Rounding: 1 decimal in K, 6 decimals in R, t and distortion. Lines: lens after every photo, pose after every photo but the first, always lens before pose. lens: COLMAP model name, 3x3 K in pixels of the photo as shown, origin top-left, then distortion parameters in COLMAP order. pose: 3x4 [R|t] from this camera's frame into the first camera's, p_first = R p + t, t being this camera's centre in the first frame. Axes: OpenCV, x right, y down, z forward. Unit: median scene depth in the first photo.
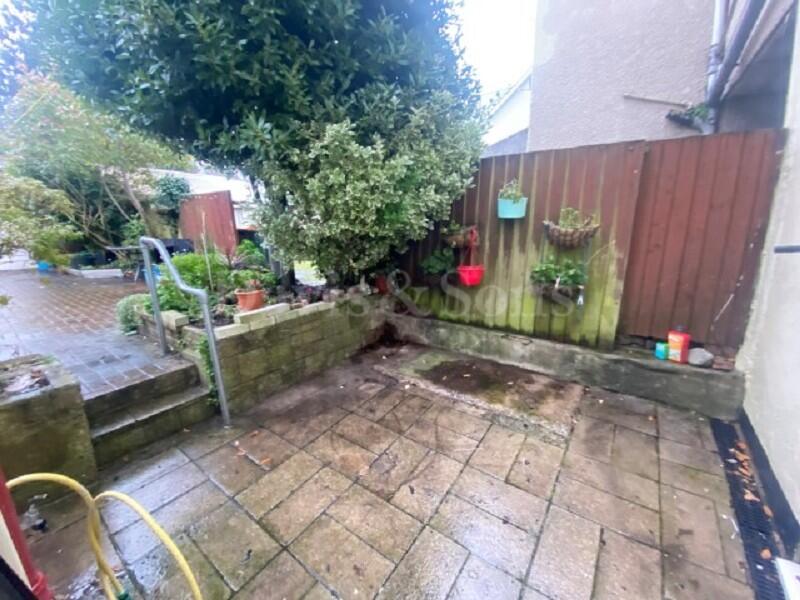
lens RADIAL K [[320.9, 0, 396.6], [0, 320.9, 300.9], [0, 0, 1]] dist [0.014791, -0.016110]
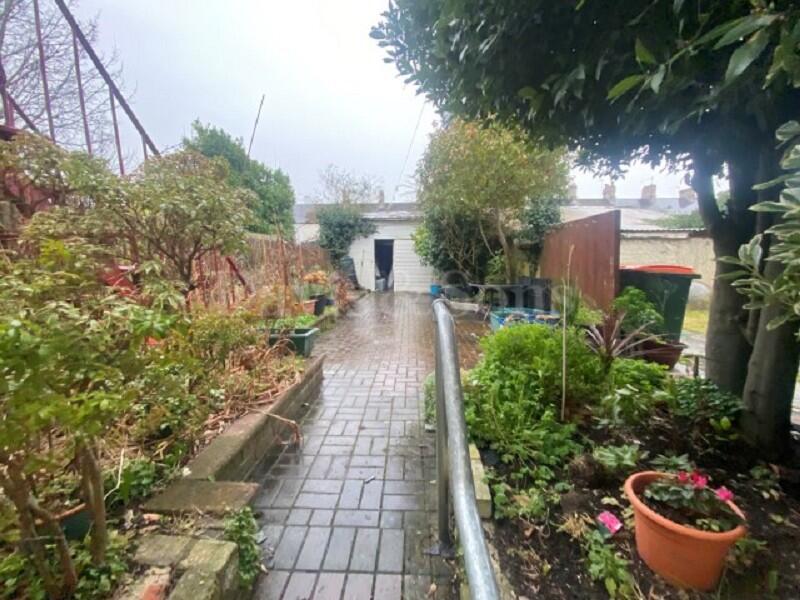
lens RADIAL K [[321.5, 0, 396.3], [0, 321.5, 301.9], [0, 0, 1]] dist [0.008208, -0.012005]
pose [[0.529441, 0.108788, -0.841343, -0.371915], [-0.190138, 0.981730, 0.007290, -0.161308], [0.826765, 0.156111, 0.540453, 0.605096]]
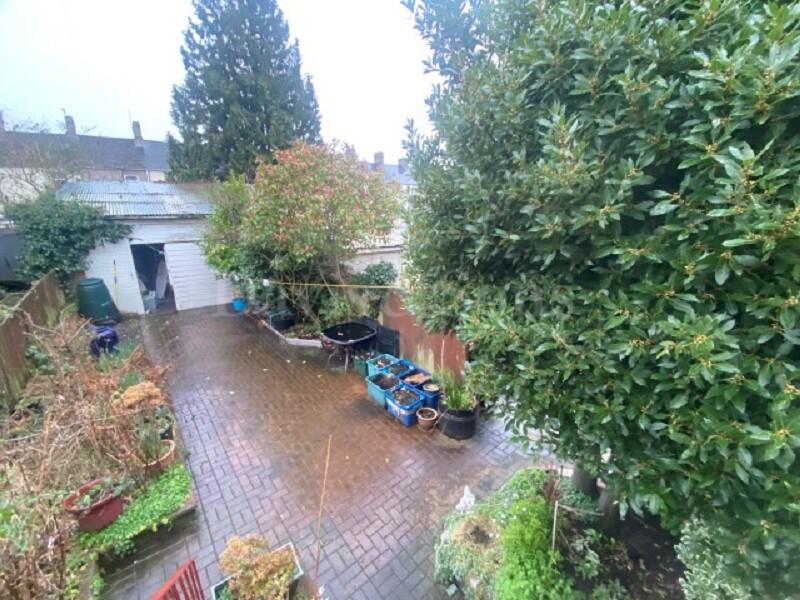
lens RADIAL K [[320.9, 0, 396.0], [0, 320.9, 298.3], [0, 0, 1]] dist [0.014791, -0.016110]
pose [[0.963064, 0.097357, -0.251057, -0.925226], [-0.080602, 0.993829, 0.076201, -0.805368], [0.256926, -0.053150, 0.964968, 0.205393]]
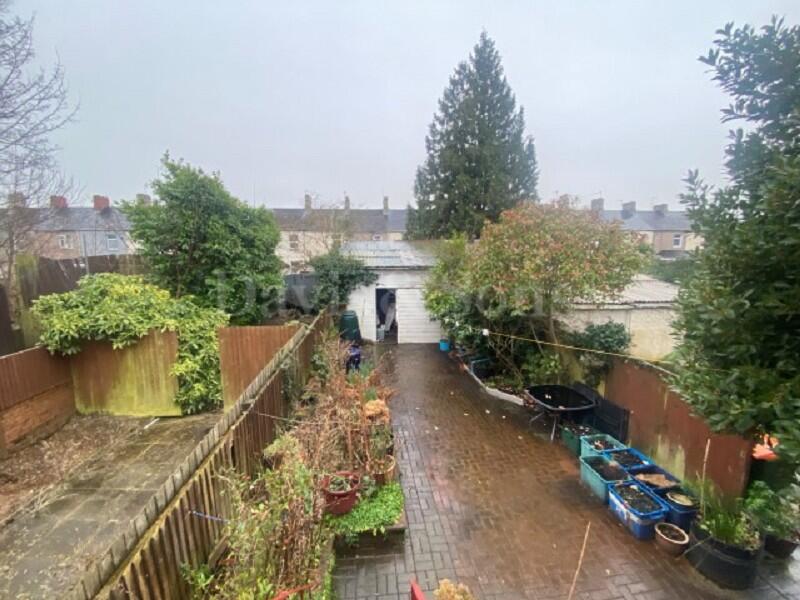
lens RADIAL K [[320.9, 0, 397.2], [0, 320.9, 299.0], [0, 0, 1]] dist [0.014791, -0.016110]
pose [[0.652937, 0.118161, -0.748139, -1.008487], [-0.172624, 0.984976, 0.004910, -0.810611], [0.737478, 0.125941, 0.663524, 0.110310]]
